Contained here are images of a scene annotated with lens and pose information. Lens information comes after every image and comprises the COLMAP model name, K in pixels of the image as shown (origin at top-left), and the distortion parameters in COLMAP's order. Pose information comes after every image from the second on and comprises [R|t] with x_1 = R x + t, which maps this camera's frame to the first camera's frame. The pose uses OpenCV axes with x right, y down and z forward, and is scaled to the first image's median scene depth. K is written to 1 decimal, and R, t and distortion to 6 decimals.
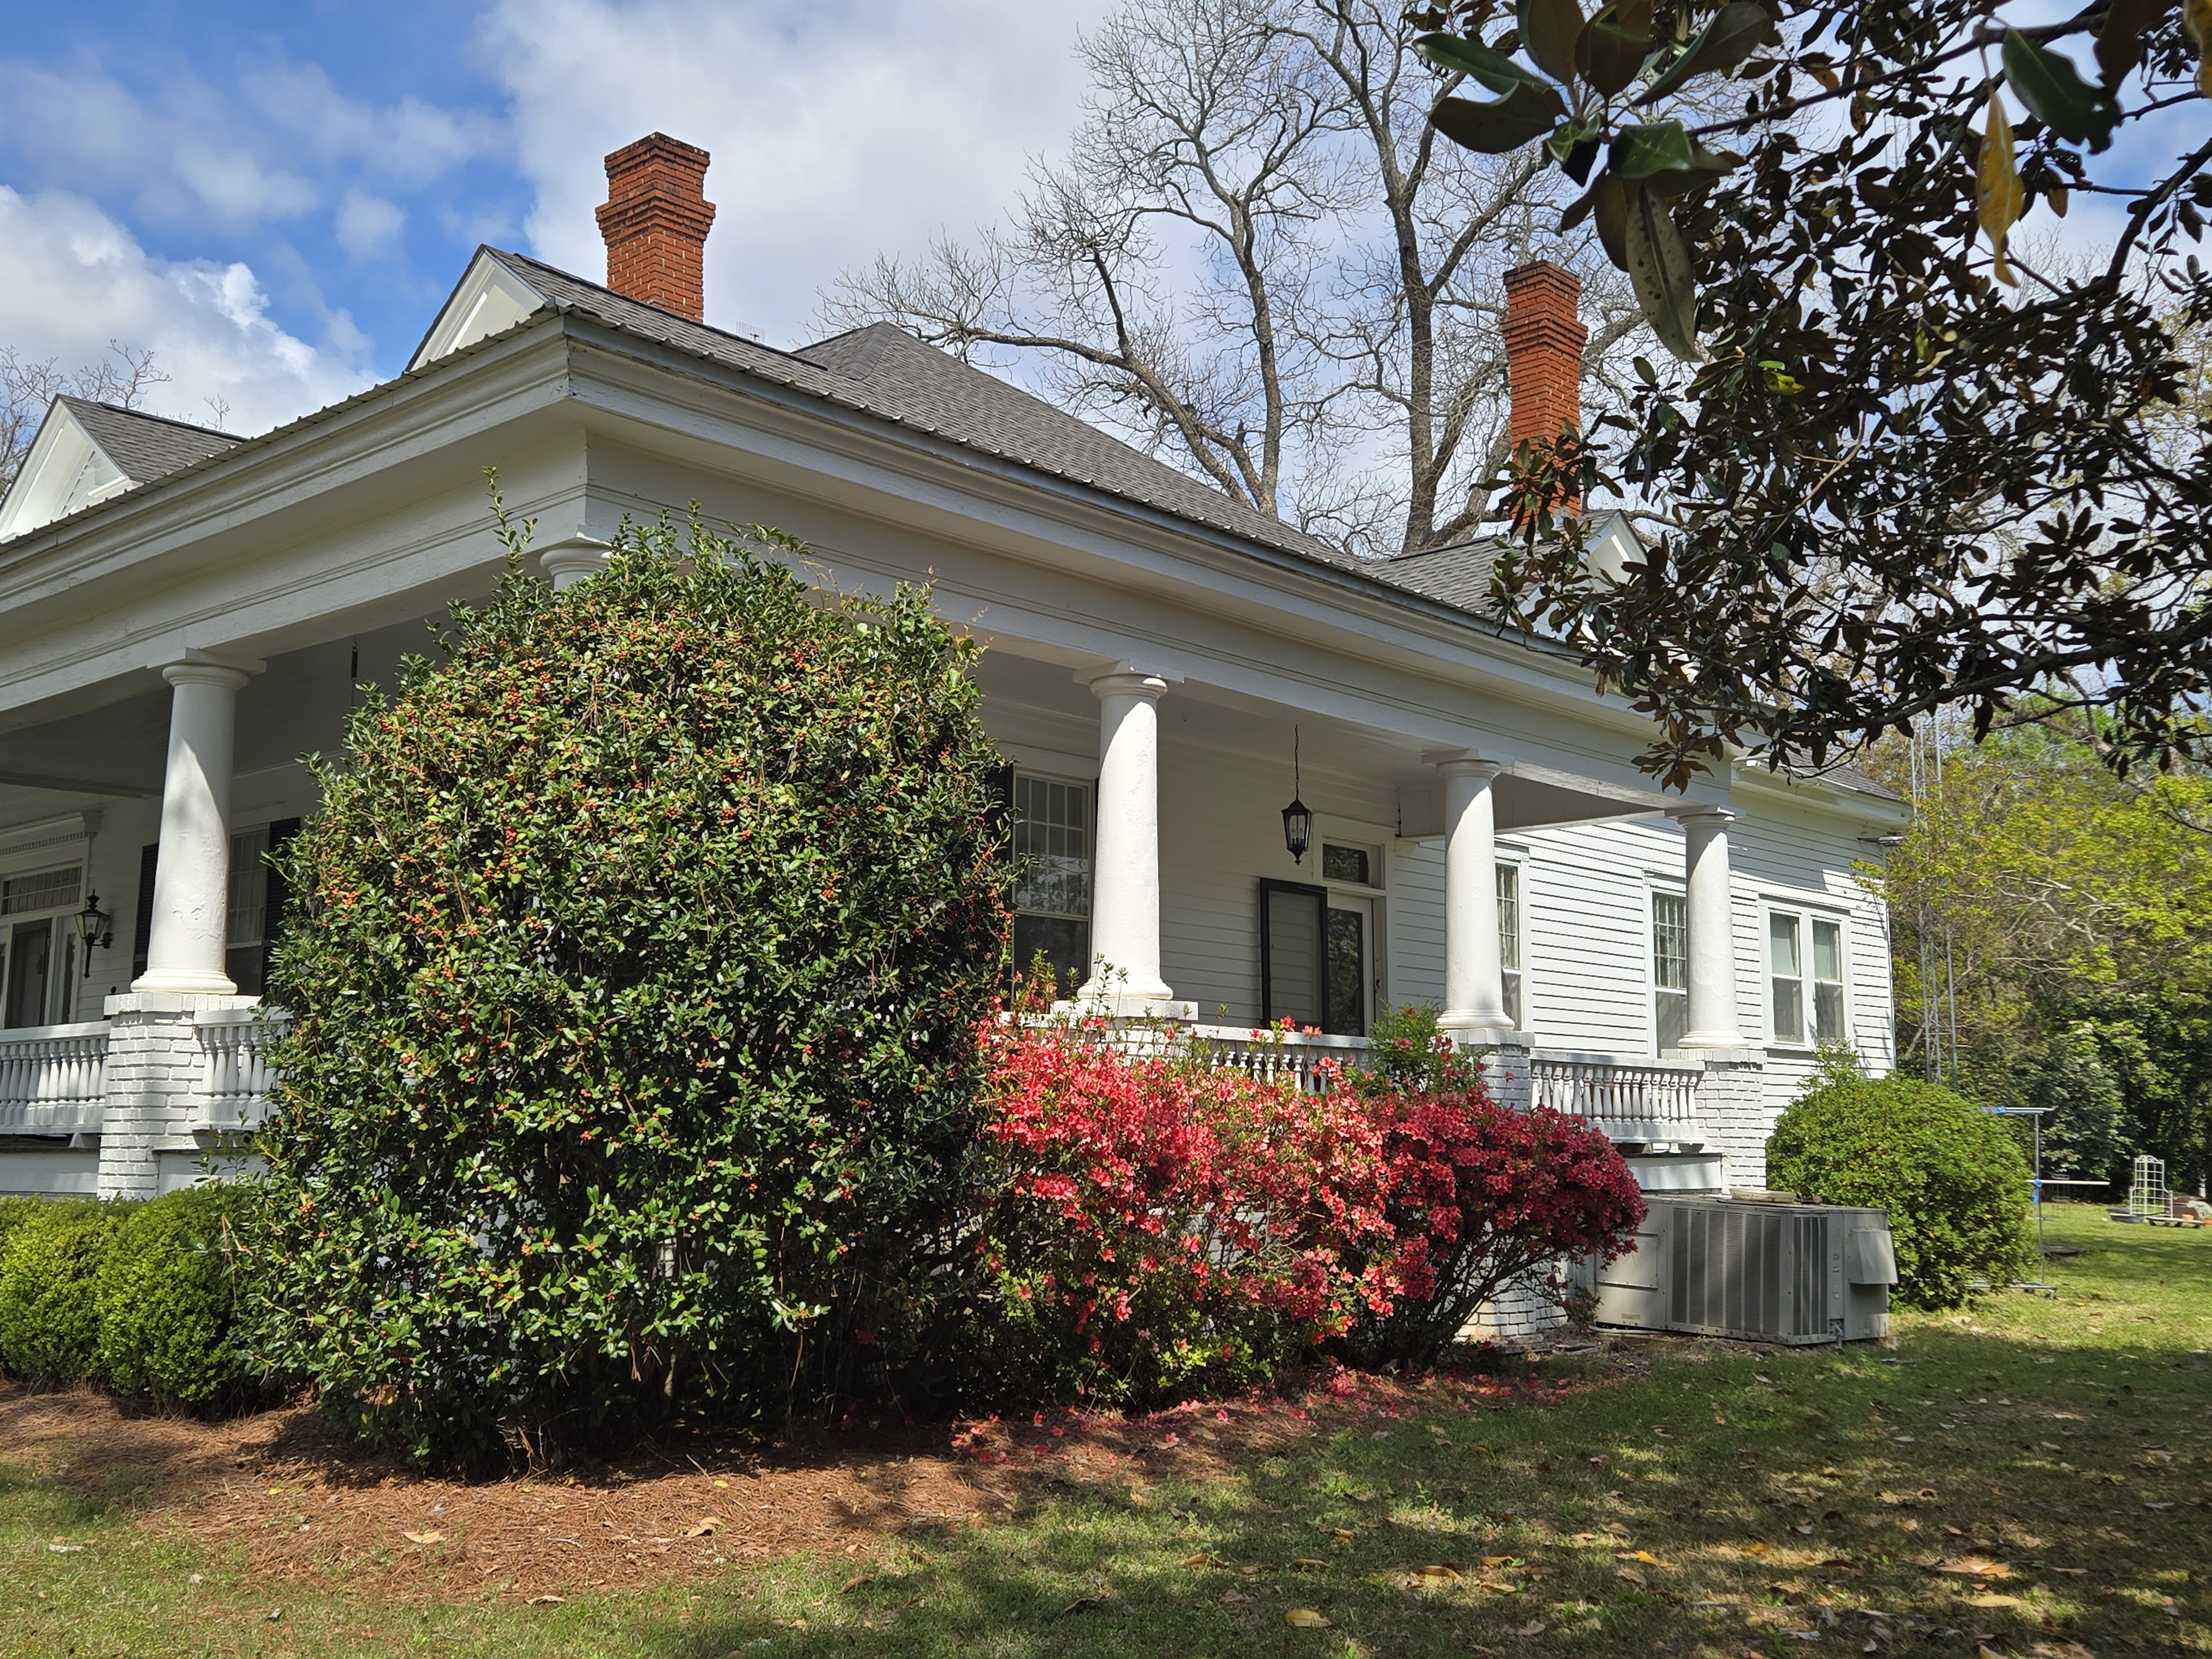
lens RADIAL K [[2172.6, 0, 1056.3], [0, 2172.6, 836.5], [0, 0, 1]] dist [0.113639, -0.194042]
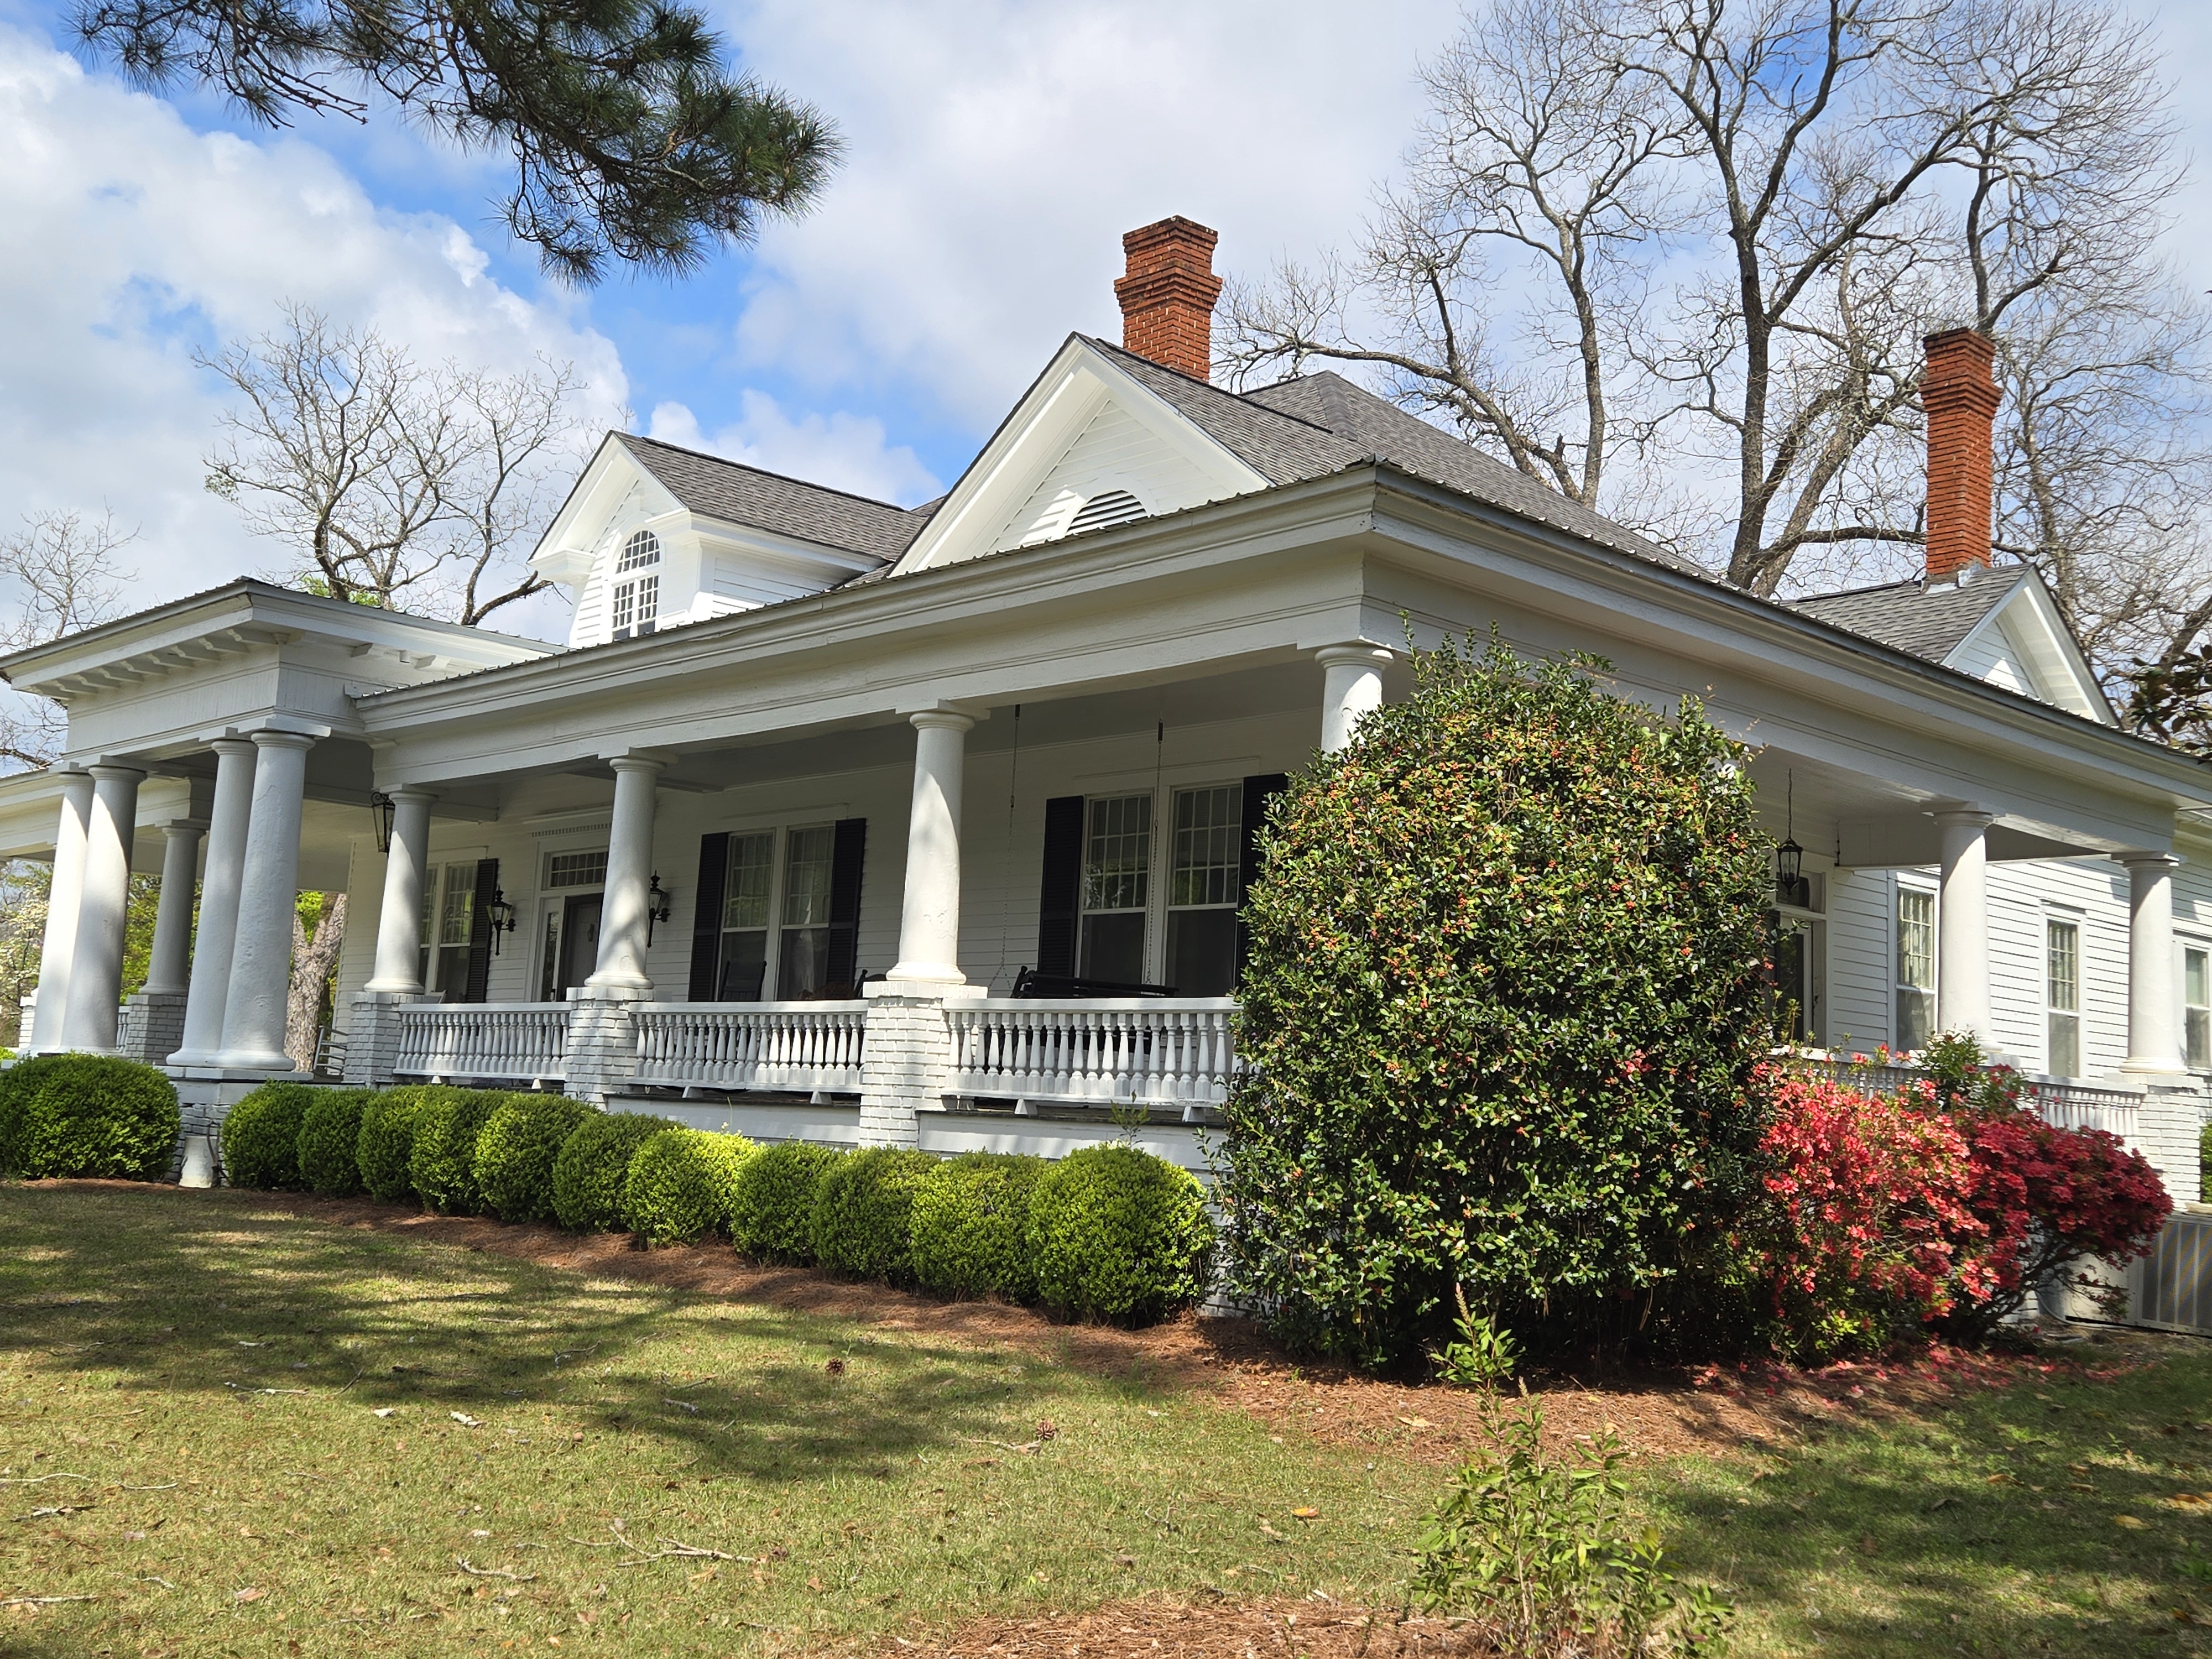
lens RADIAL K [[2165.9, 0, 1106.0], [0, 2165.9, 829.5], [0, 0, 1]] dist [0.084914, -0.024839]
pose [[0.997417, 0.032706, -0.063946, -0.224871], [-0.032002, 0.999416, 0.011996, -0.031178], [0.064301, -0.009919, 0.997881, -0.193310]]
